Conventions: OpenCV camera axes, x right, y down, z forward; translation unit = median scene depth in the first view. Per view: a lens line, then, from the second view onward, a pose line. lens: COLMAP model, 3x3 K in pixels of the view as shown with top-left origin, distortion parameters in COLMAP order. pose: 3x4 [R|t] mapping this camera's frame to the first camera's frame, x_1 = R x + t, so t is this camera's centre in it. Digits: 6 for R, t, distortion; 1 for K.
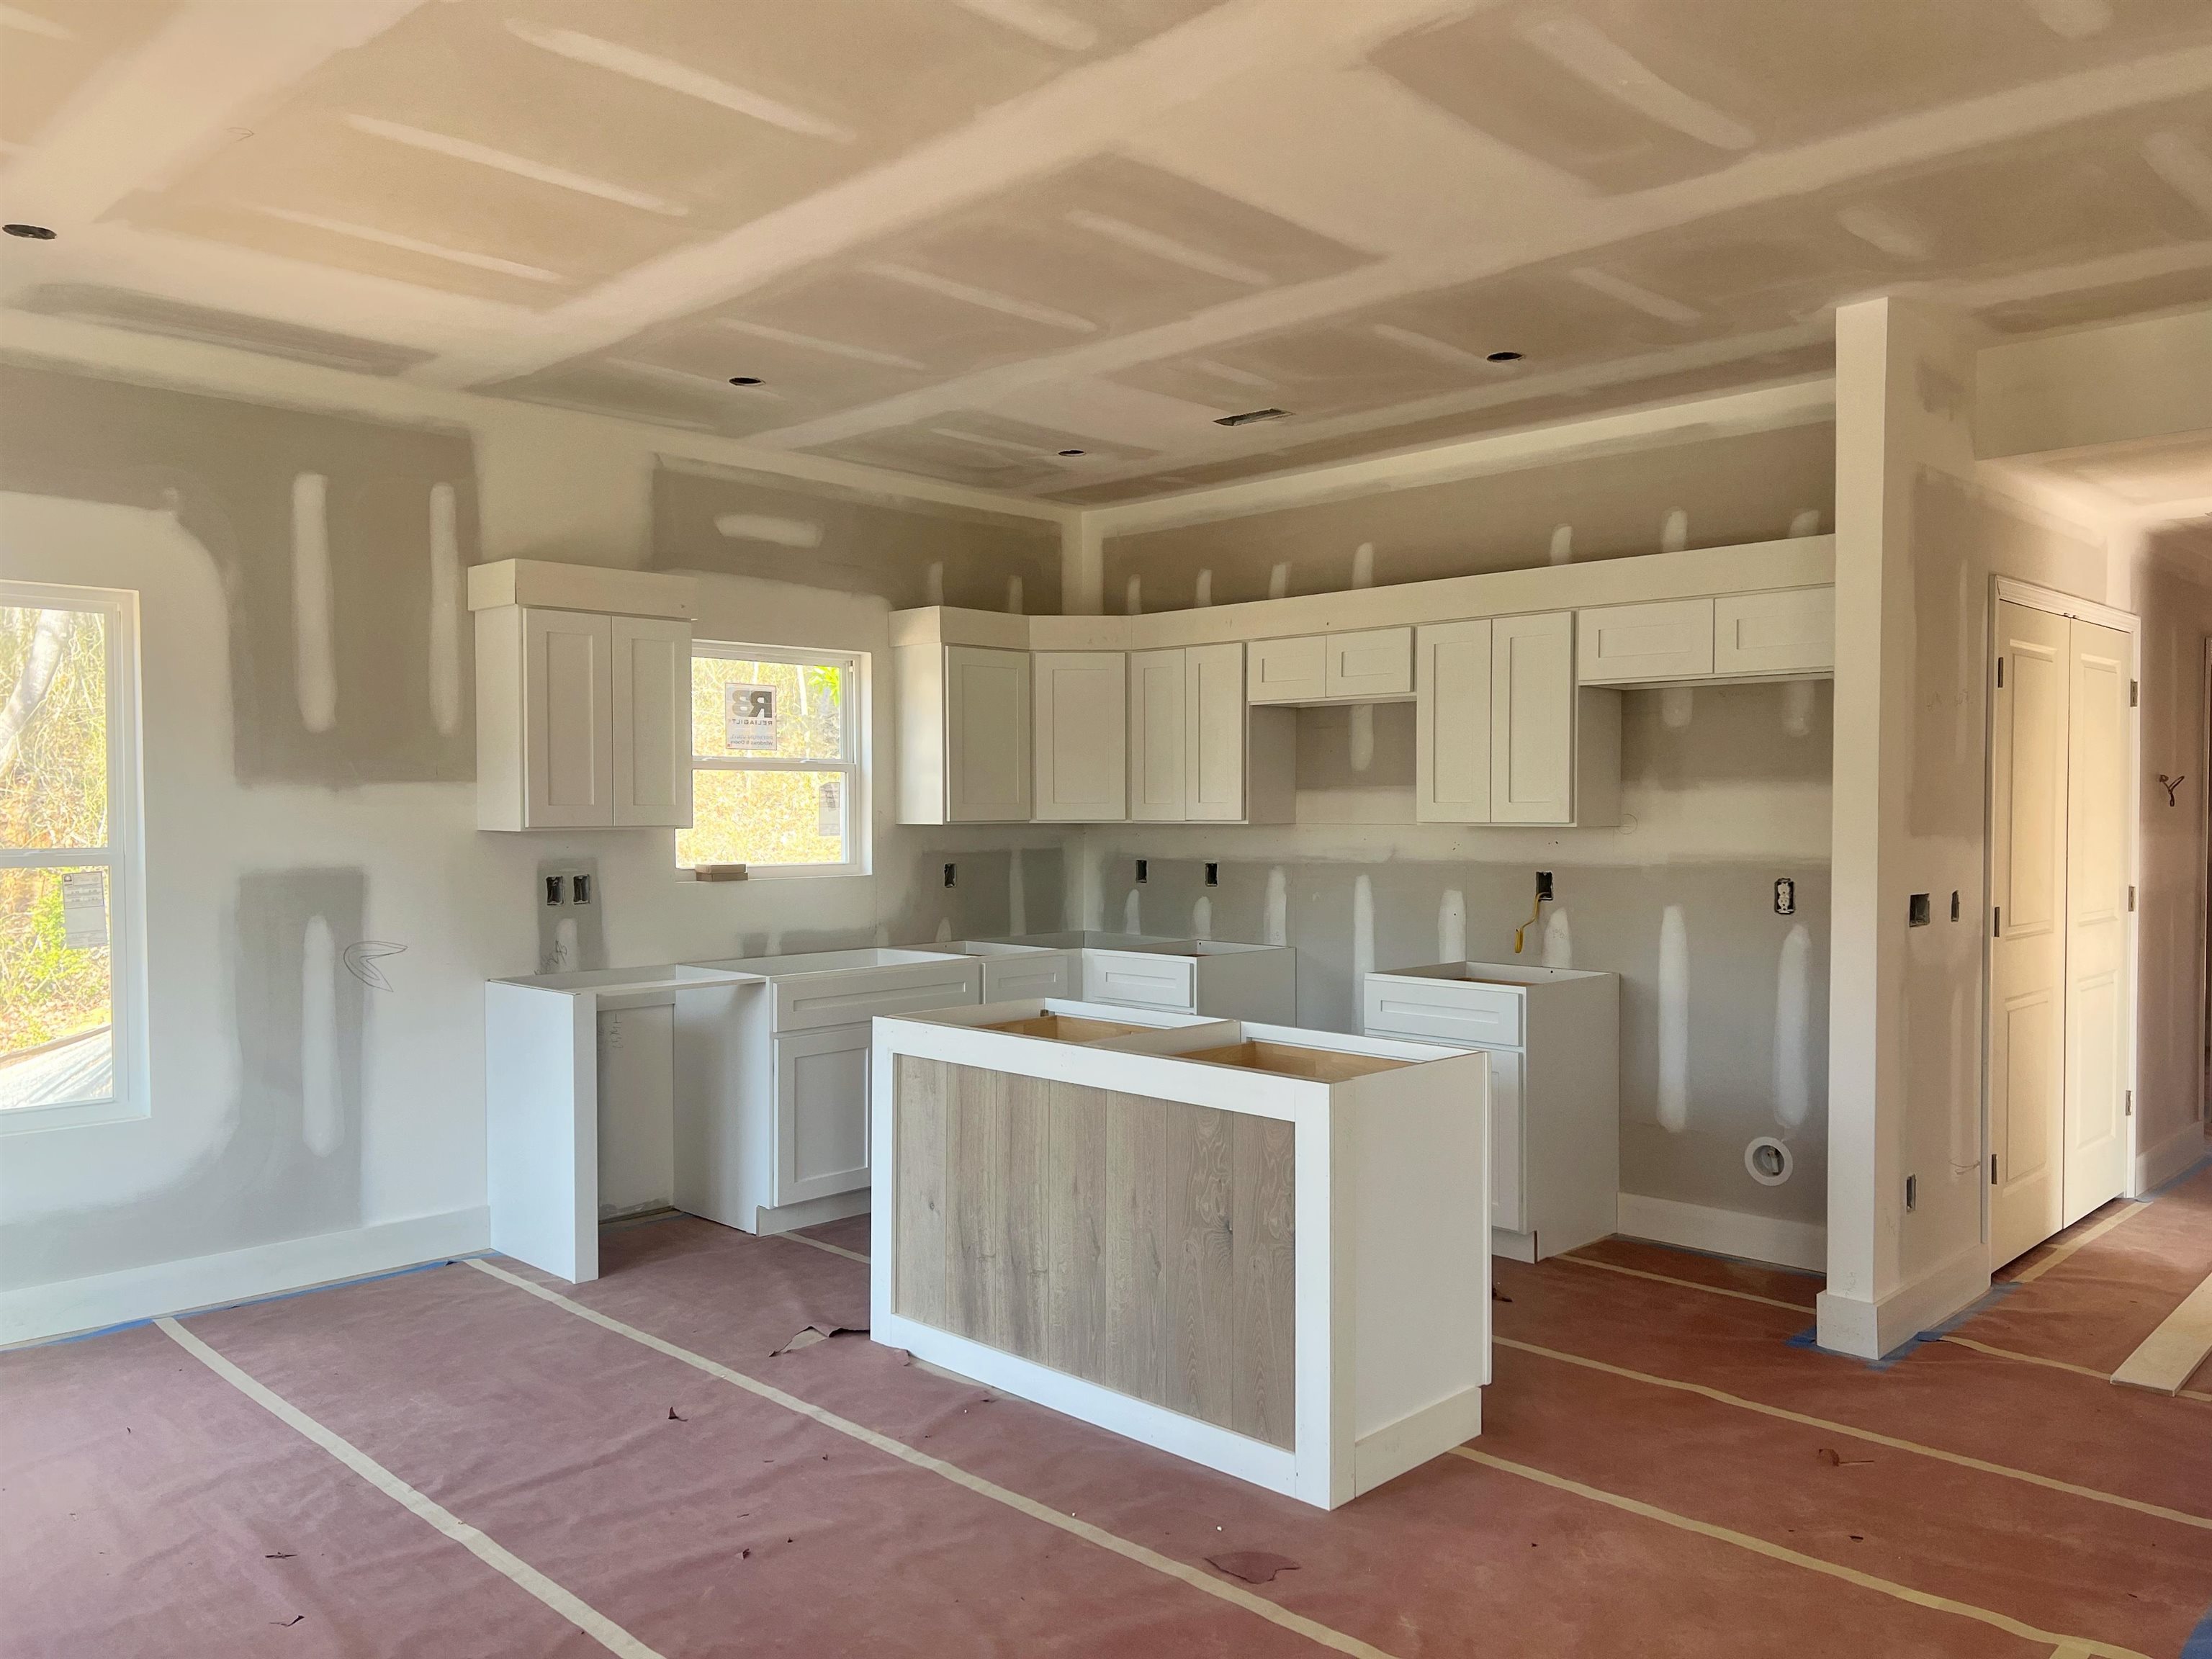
lens RADIAL K [[1667.9, 0, 1141.3], [0, 1667.9, 831.9], [0, 0, 1]] dist [0.097296, -0.130292]
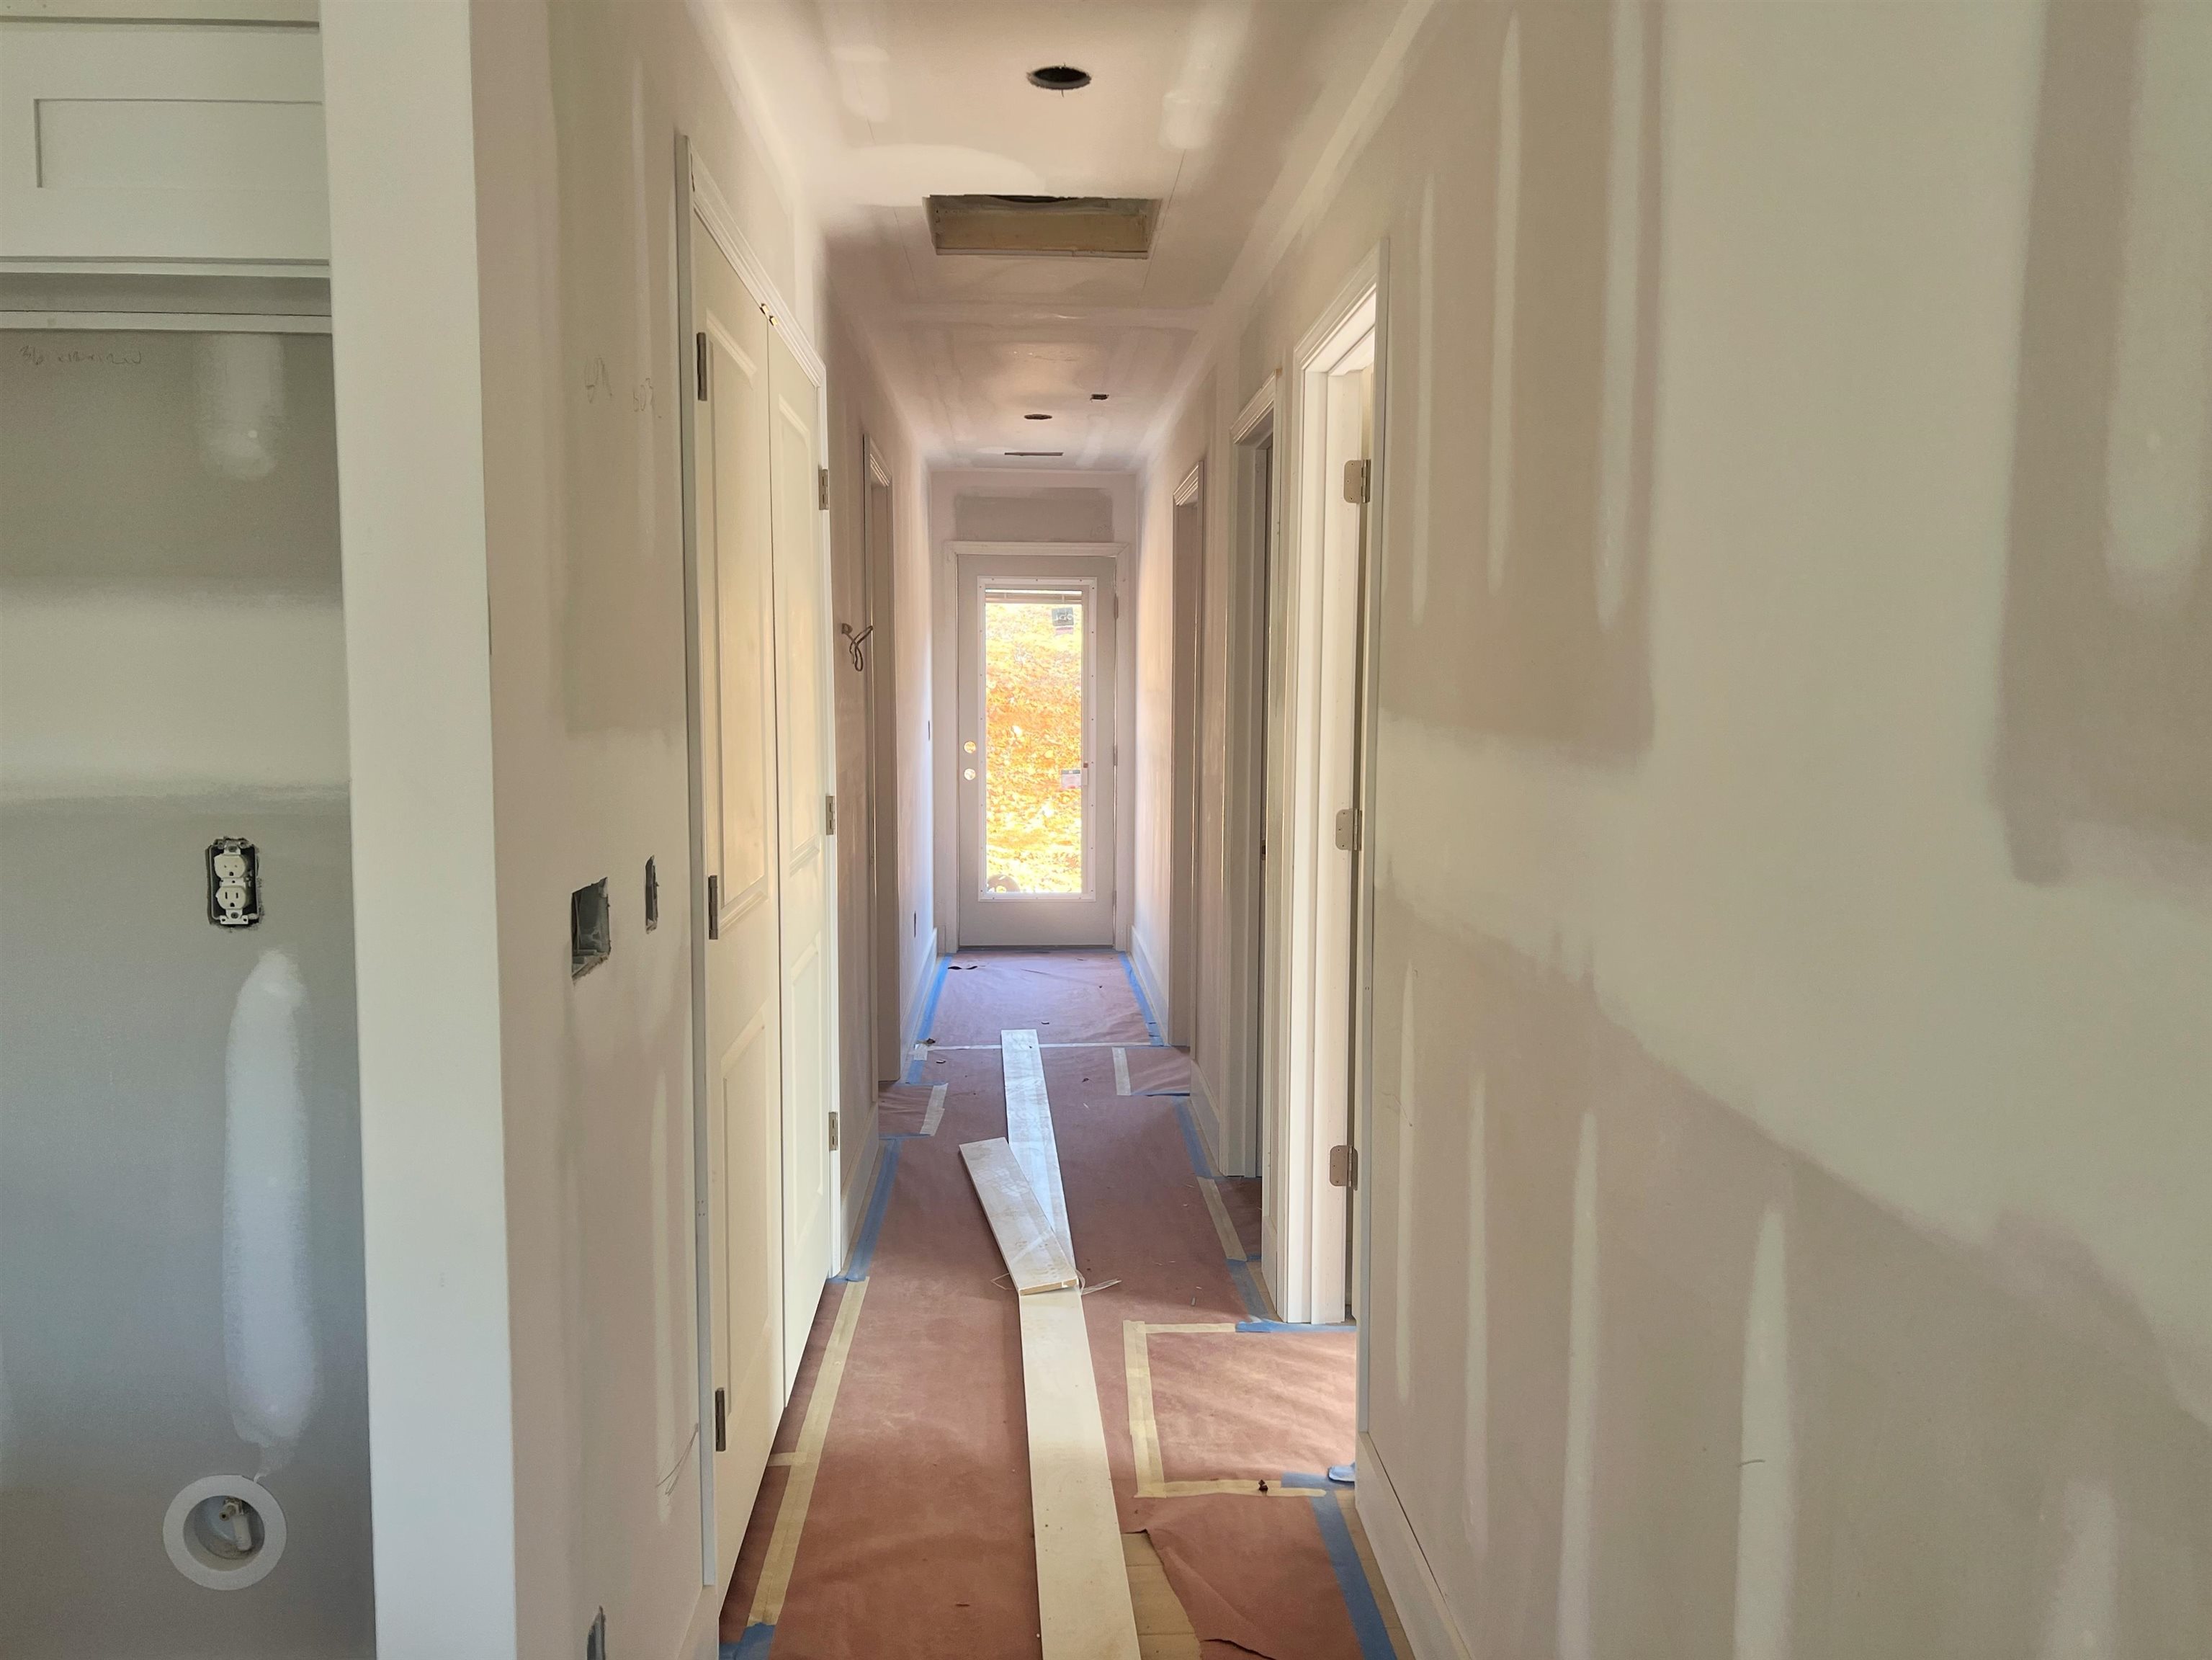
lens RADIAL K [[1668.1, 0, 1141.3], [0, 1668.1, 832.4], [0, 0, 1]] dist [0.097296, -0.130292]
pose [[0.672033, -0.067521, 0.737437, 0.232466], [0.012197, 0.996709, 0.080145, -0.003664], [-0.740421, -0.044865, 0.670645, 0.576941]]
